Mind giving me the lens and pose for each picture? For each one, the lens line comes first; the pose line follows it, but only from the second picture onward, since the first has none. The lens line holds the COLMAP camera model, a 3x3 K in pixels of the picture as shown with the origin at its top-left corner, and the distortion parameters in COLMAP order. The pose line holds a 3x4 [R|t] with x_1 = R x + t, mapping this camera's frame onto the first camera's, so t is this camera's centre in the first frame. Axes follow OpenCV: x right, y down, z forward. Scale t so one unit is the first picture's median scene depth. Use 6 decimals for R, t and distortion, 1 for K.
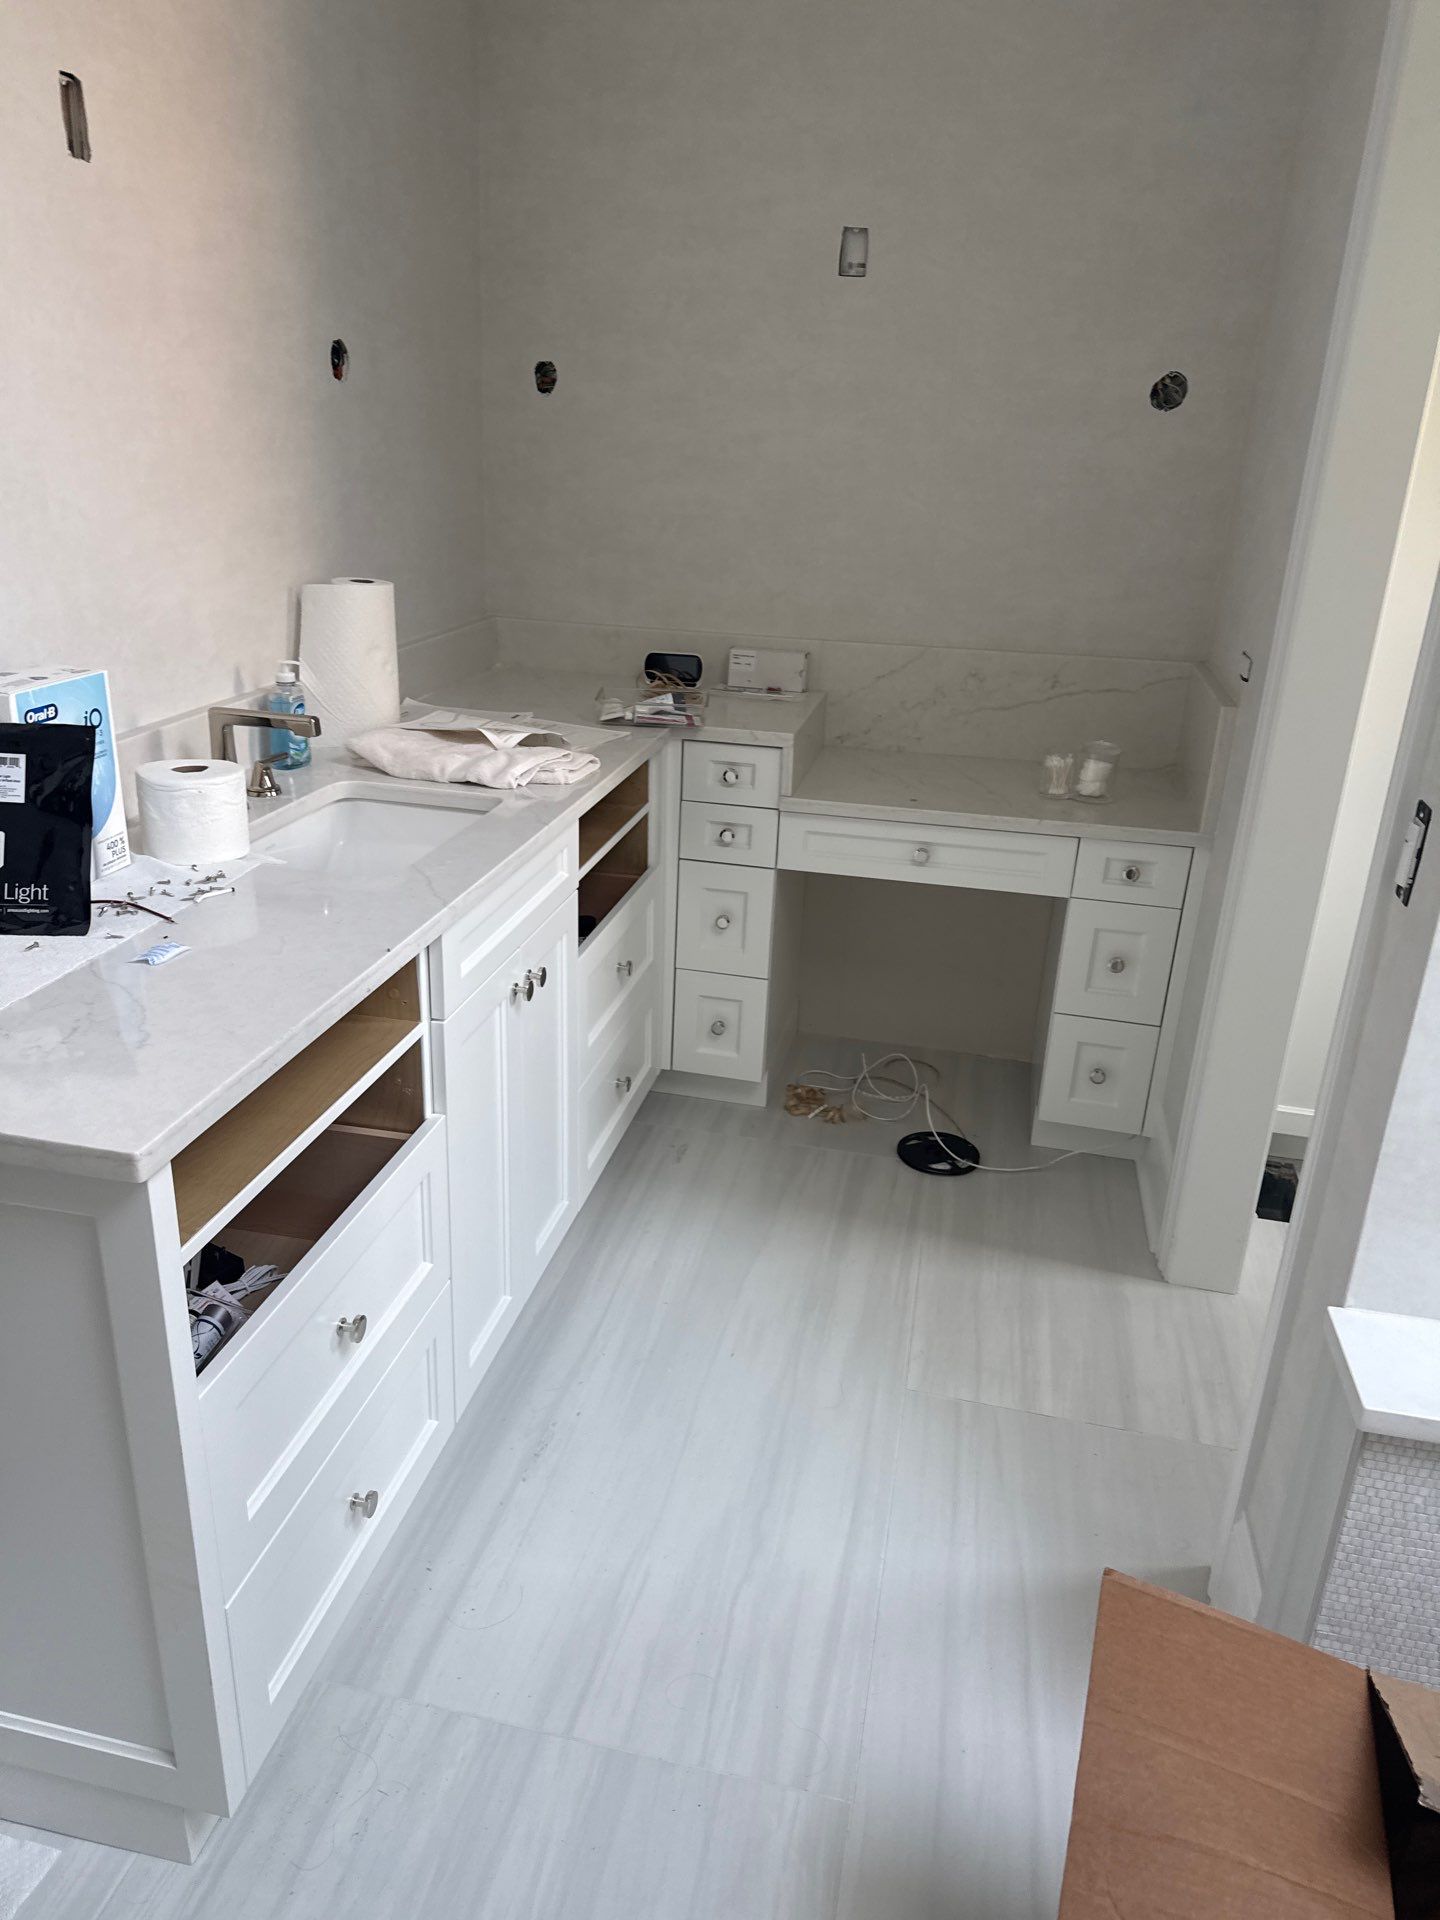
lens RADIAL K [[1345.2, 0, 718.6], [0, 1345.2, 960.3], [0, 0, 1]] dist [0.083991, -0.005279]
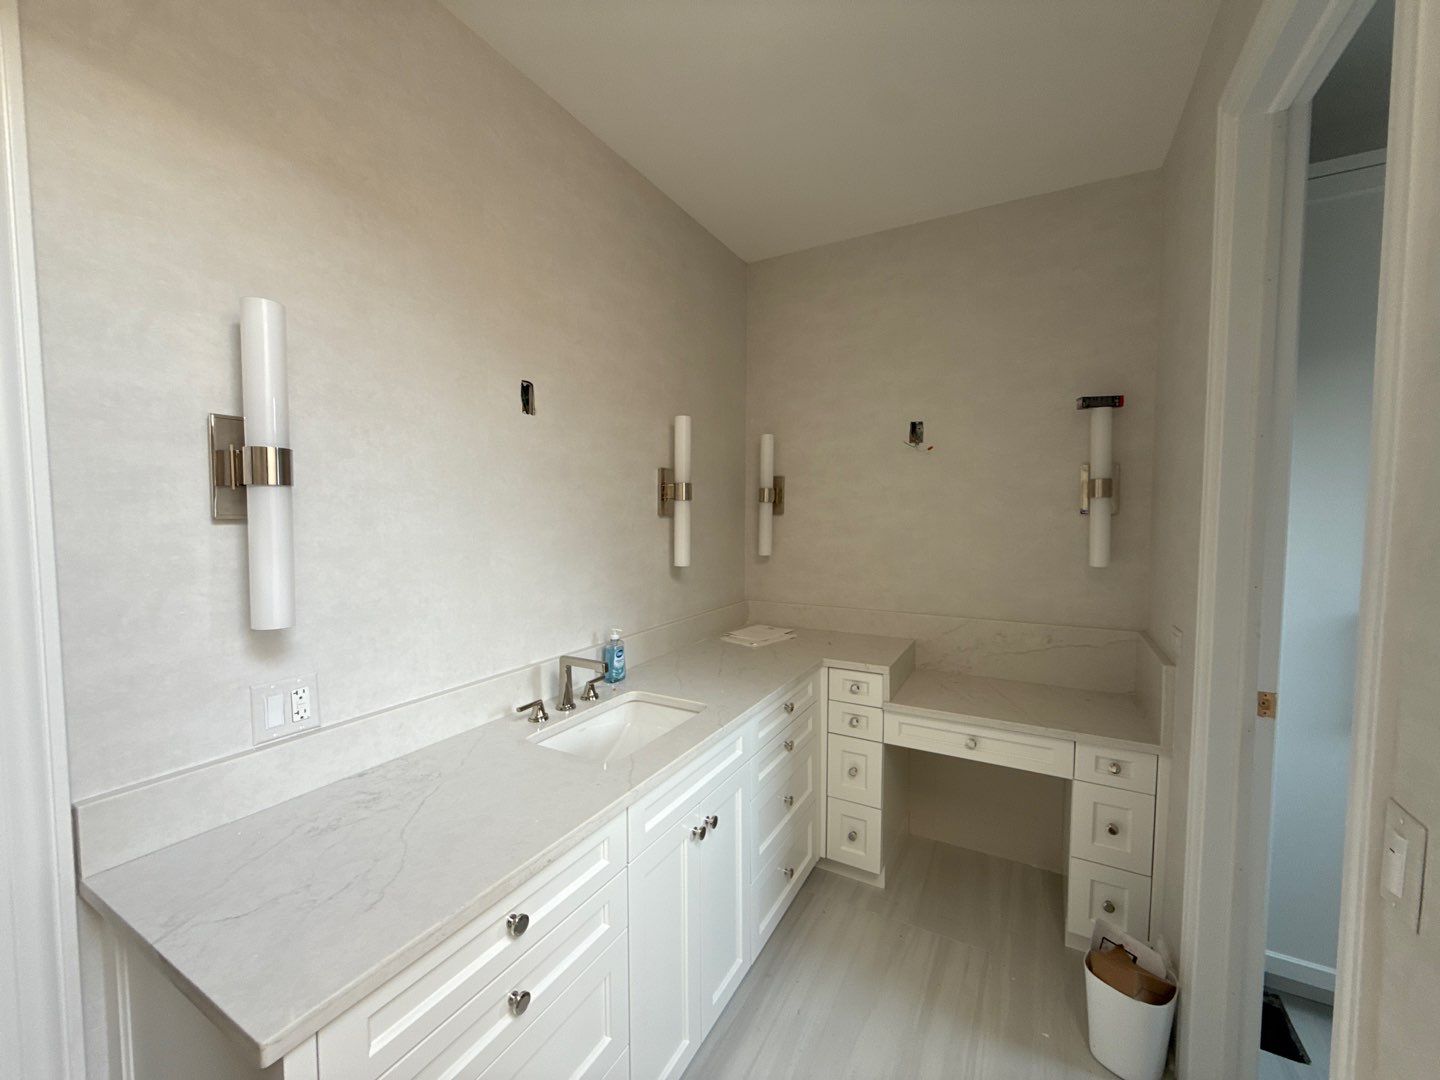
lens RADIAL K [[579.3, 0, 724.1], [0, 579.3, 540.4], [0, 0, 1]] dist [-0.004258, 0.000953]
pose [[0.957169, -0.024993, -0.288449, 0.071387], [-0.069162, 0.947688, -0.311615, -0.071890], [0.281148, 0.318217, 0.905369, 0.186502]]
